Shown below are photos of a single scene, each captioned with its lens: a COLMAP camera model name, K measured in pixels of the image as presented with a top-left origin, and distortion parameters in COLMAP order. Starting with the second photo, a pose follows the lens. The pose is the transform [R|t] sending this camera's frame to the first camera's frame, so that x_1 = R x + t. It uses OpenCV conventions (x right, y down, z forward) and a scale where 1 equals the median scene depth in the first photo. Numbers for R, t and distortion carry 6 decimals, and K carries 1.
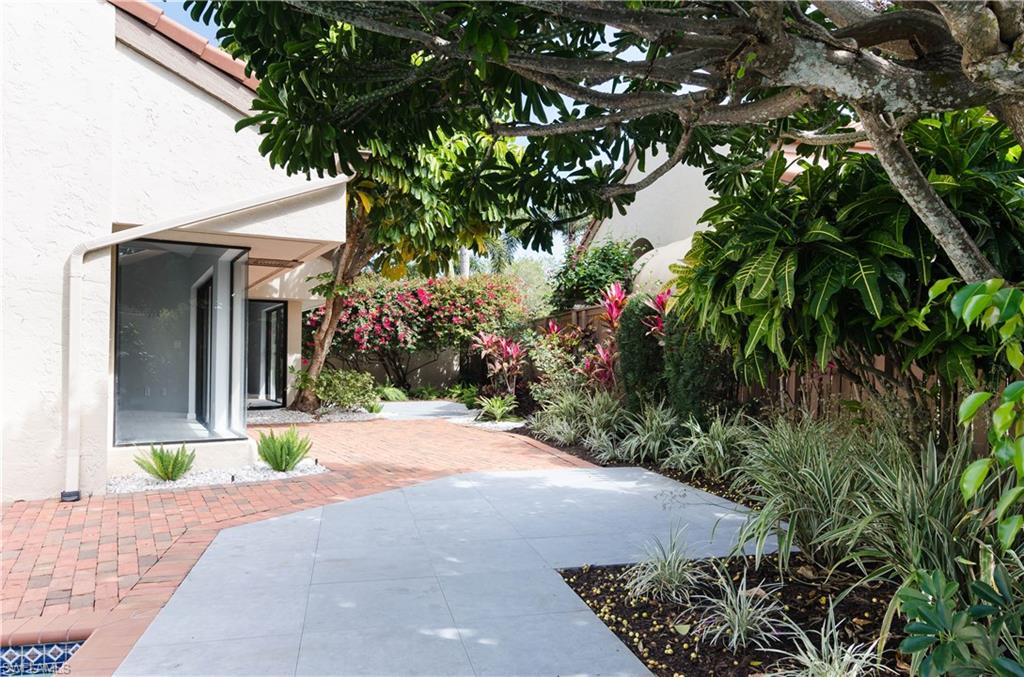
lens RADIAL K [[690.5, 0, 512.7], [0, 690.5, 348.2], [0, 0, 1]] dist [-0.006681, -0.002791]
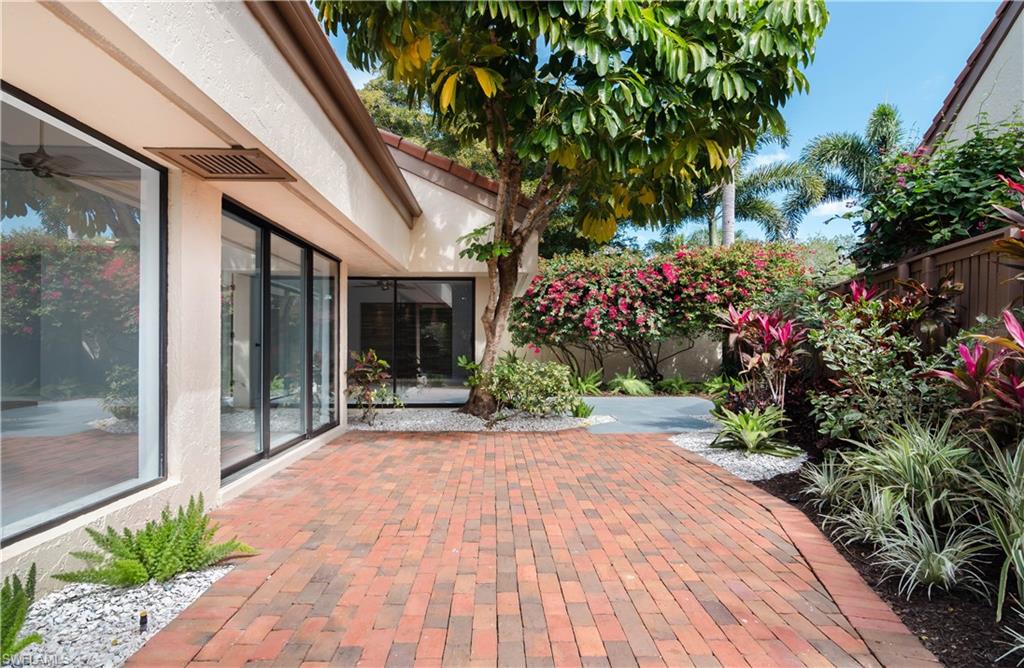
lens RADIAL K [[525.9, 0, 511.2], [0, 525.9, 344.9], [0, 0, 1]] dist [-0.002000, -0.000481]
pose [[0.873084, -0.004775, -0.487547, 0.017190], [0.011341, 0.999880, 0.010516, 0.006040], [0.487439, -0.014711, 0.873033, 0.450555]]
